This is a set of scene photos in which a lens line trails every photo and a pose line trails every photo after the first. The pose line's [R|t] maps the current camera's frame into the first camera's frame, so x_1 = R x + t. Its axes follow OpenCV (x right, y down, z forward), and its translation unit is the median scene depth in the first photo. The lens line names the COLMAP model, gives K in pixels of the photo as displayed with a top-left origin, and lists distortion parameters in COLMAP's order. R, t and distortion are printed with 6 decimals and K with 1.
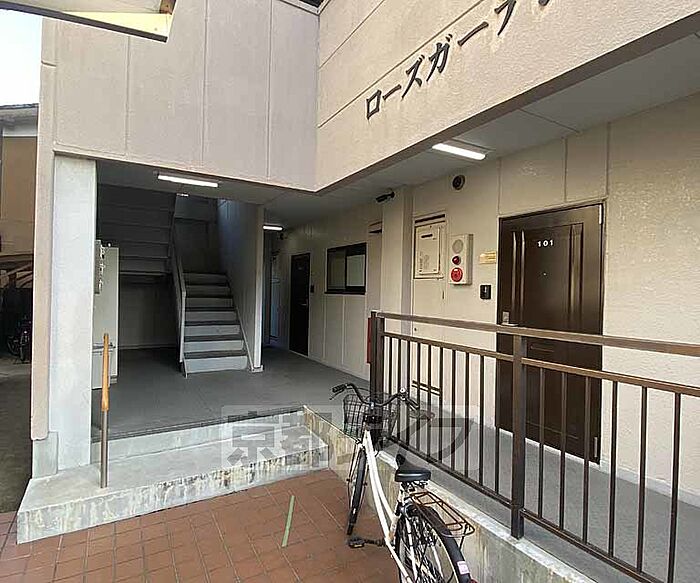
lens RADIAL K [[392.5, 0, 333.2], [0, 392.5, 291.2], [0, 0, 1]] dist [-0.000953, -0.000605]
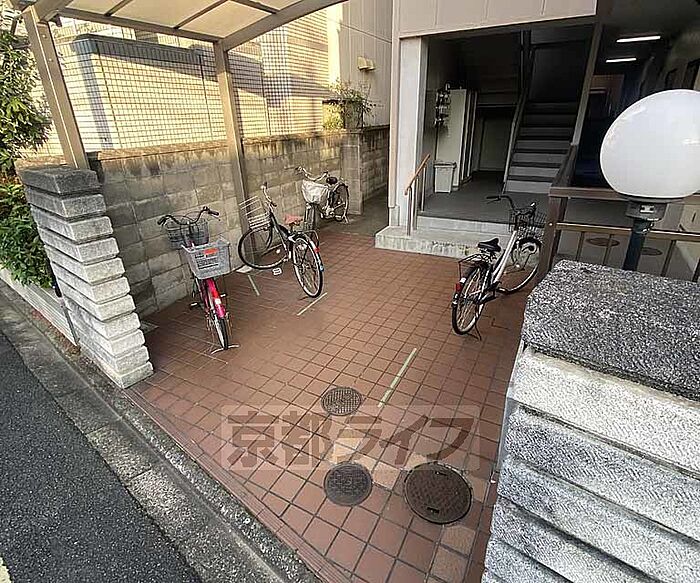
lens RADIAL K [[384.7, 0, 350.0], [0, 384.7, 291.5], [0, 0, 1]] dist [-0.004287, -0.000410]
pose [[0.531864, 0.321521, -0.783419, 0.719145], [0.036138, 0.915659, 0.400328, -0.024046], [0.846059, -0.241231, 0.475387, -0.199335]]
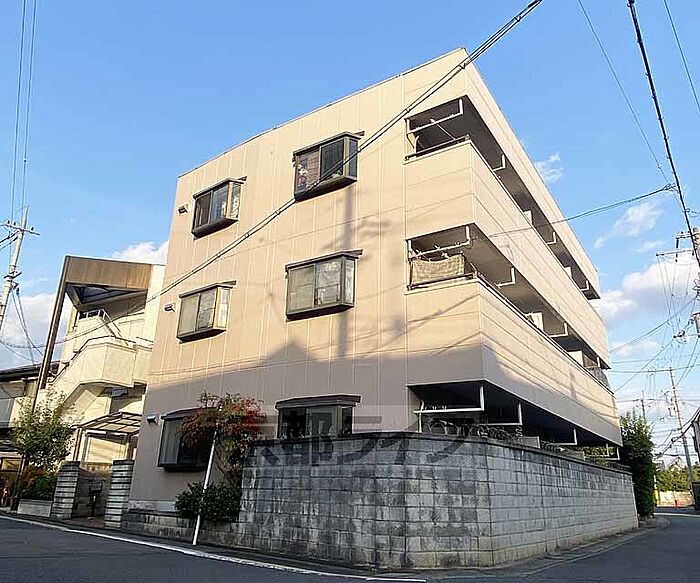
lens RADIAL K [[529.4, 0, 350.0], [0, 529.4, 291.5], [0, 0, 1]] dist [0.063382, -0.094384]
pose [[0.458468, -0.316084, -0.830601, 5.383730], [-0.009681, 0.932782, -0.360312, 0.322205], [0.888658, 0.173233, 0.424590, -0.350258]]
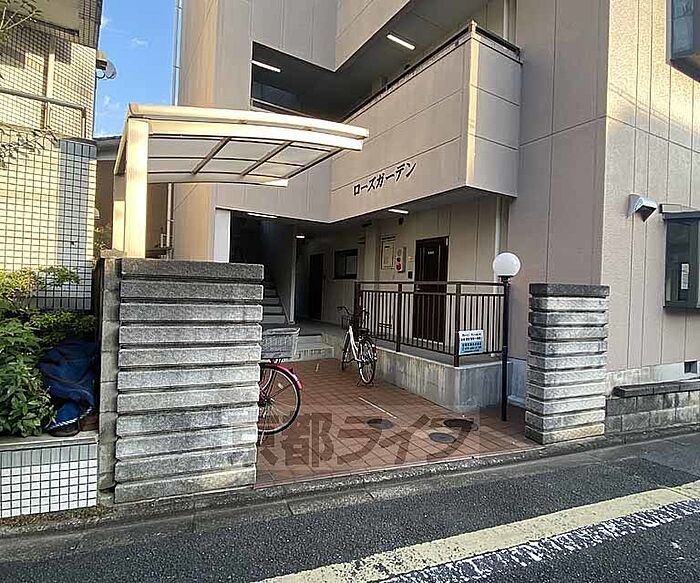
lens RADIAL K [[384.7, 0, 350.0], [0, 384.7, 291.5], [0, 0, 1]] dist [-0.004287, -0.000410]
pose [[0.999461, 0.017581, 0.027707, 0.009745], [-0.017642, 0.999842, 0.001967, 0.096457], [-0.027668, -0.002455, 0.999614, -1.094922]]
